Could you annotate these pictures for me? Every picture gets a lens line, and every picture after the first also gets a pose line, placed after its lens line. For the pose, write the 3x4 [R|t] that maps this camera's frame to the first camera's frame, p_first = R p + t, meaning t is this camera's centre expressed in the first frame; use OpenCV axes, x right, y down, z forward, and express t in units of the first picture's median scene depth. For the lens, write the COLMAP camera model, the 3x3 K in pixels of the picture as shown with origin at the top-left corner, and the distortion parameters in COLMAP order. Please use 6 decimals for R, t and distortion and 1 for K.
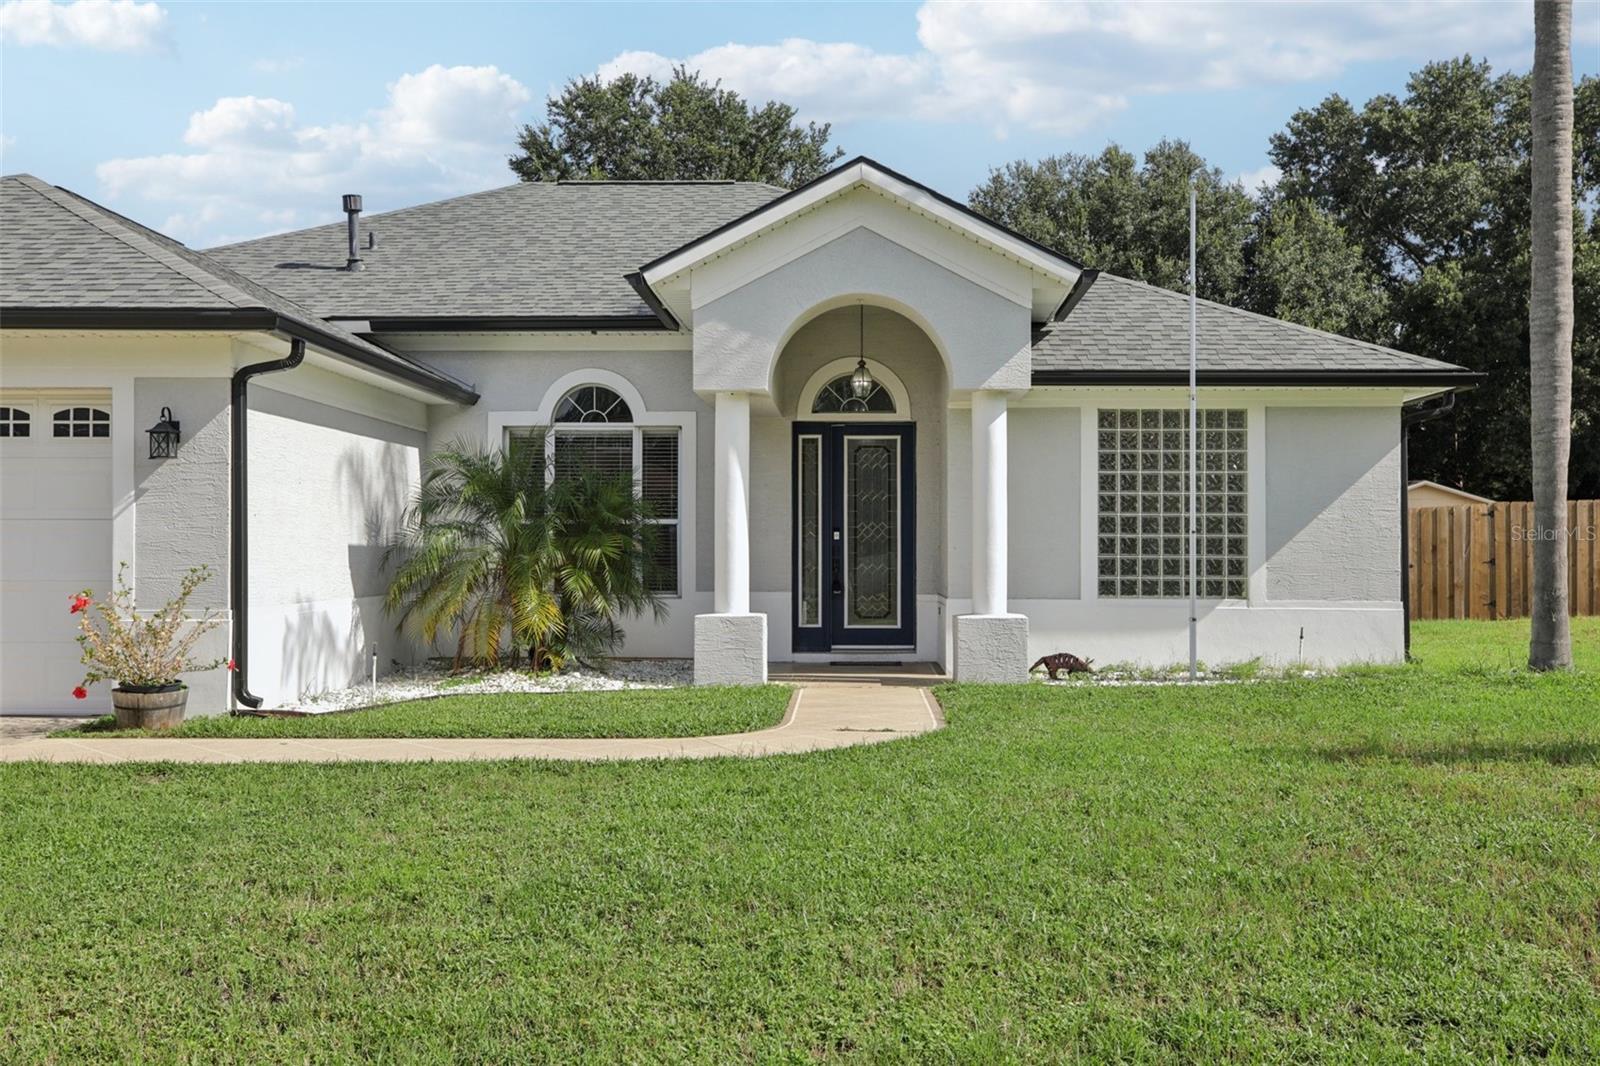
lens RADIAL K [[1571.9, 0, 800.0], [0, 1571.9, 533.0], [0, 0, 1]] dist [0.032145, 0.024874]
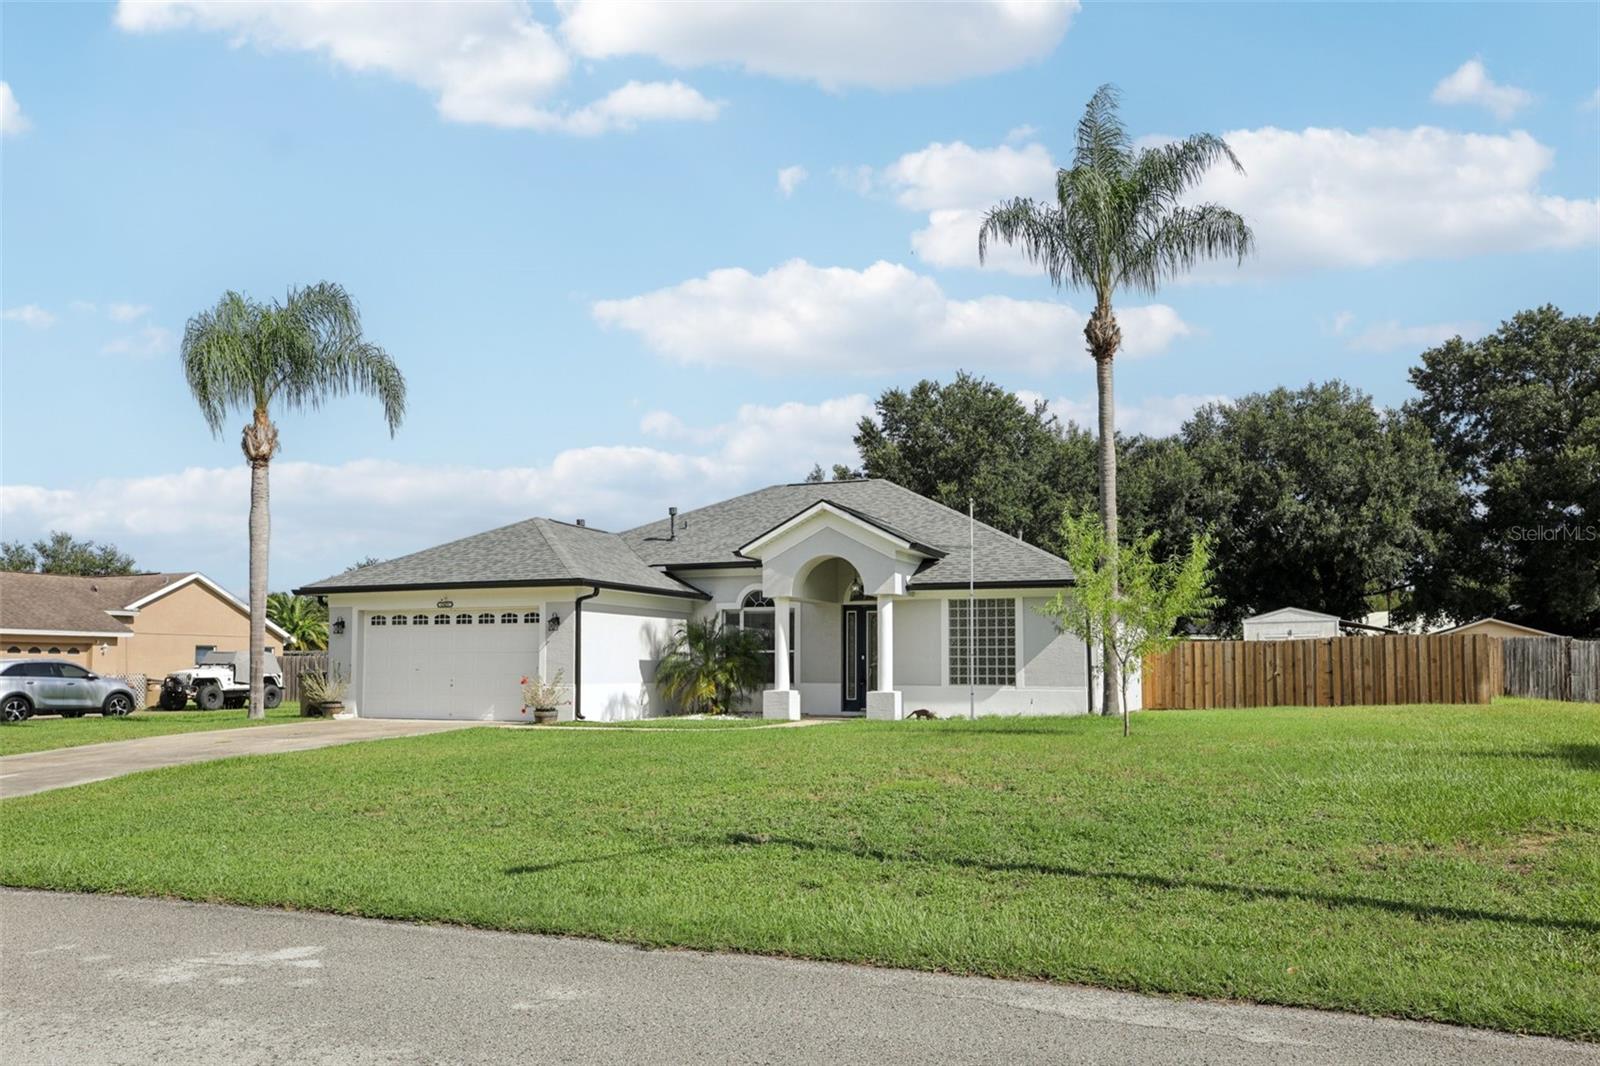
lens RADIAL K [[1245.3, 0, 767.5], [0, 1245.3, 613.9], [0, 0, 1]] dist [0.003352, 0.004330]
pose [[0.927210, -0.016661, -0.374171, 0.607580], [0.003020, 0.999310, -0.037012, 0.005447], [0.374530, 0.033188, 0.926621, -0.714256]]
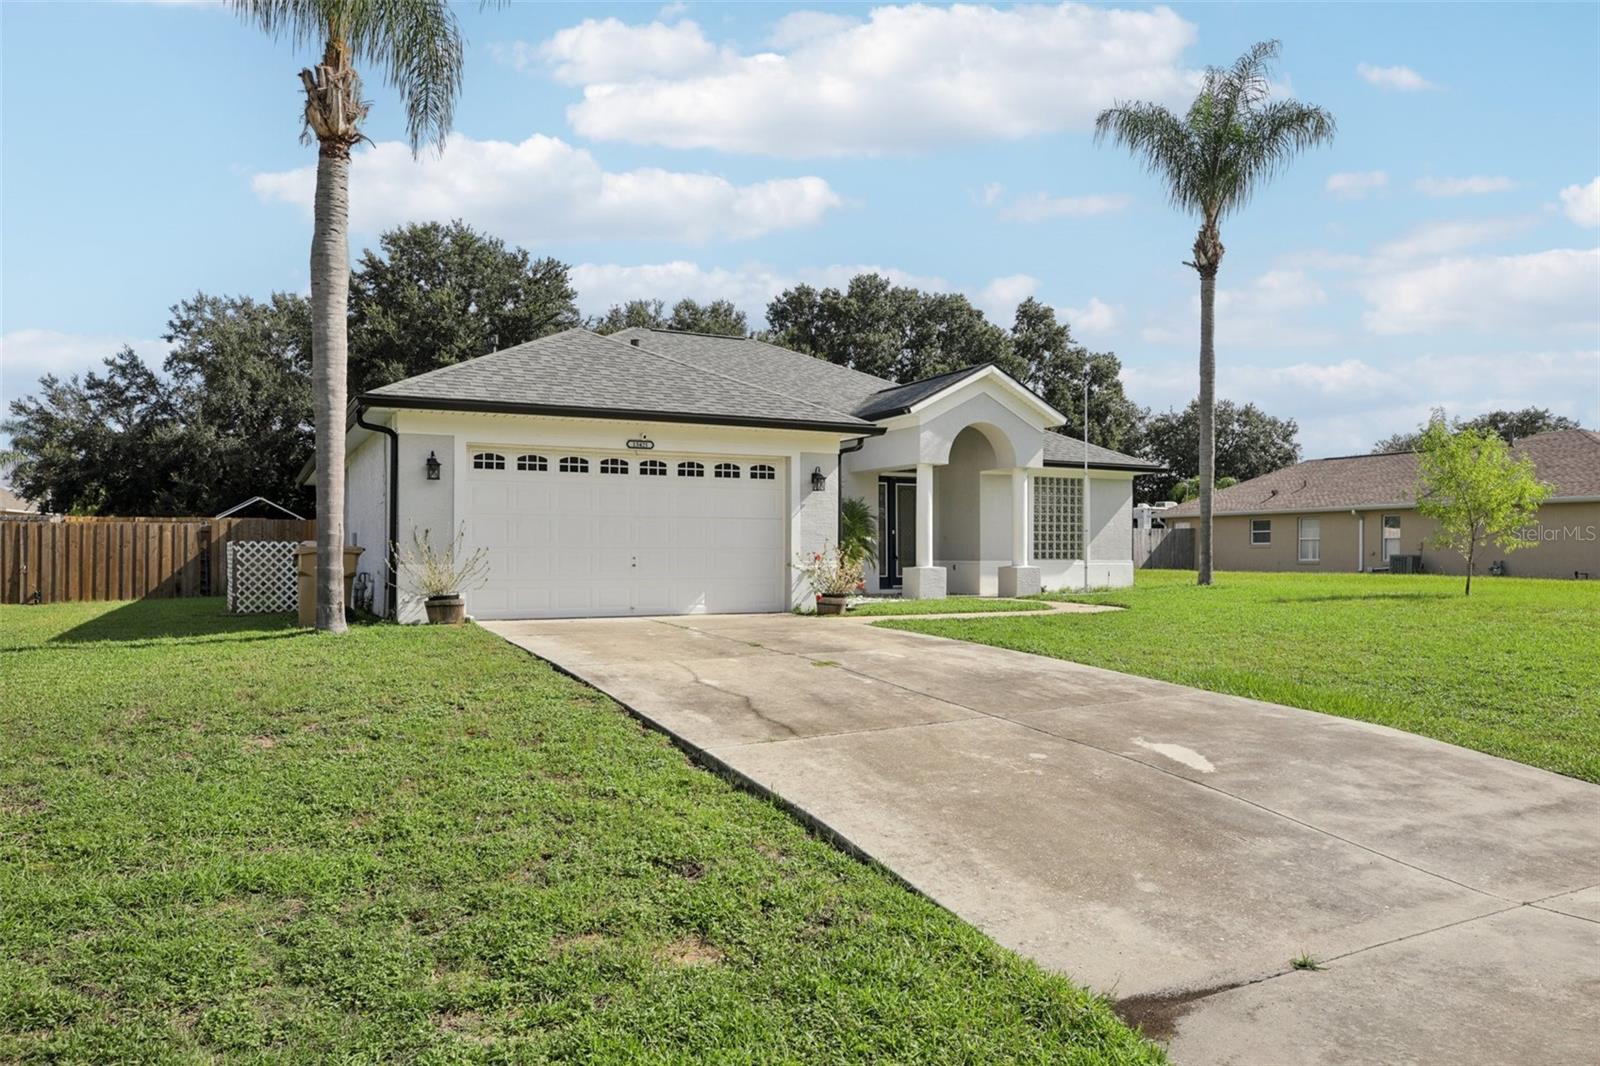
lens RADIAL K [[1141.9, 0, 800.0], [0, 1141.9, 533.0], [0, 0, 1]] dist [0.045468, 0.000259]
pose [[0.868251, 0.008119, 0.496058, -0.917941], [-0.004329, 0.999952, -0.008789, 0.018663], [-0.496106, 0.005484, 0.868245, -0.260056]]
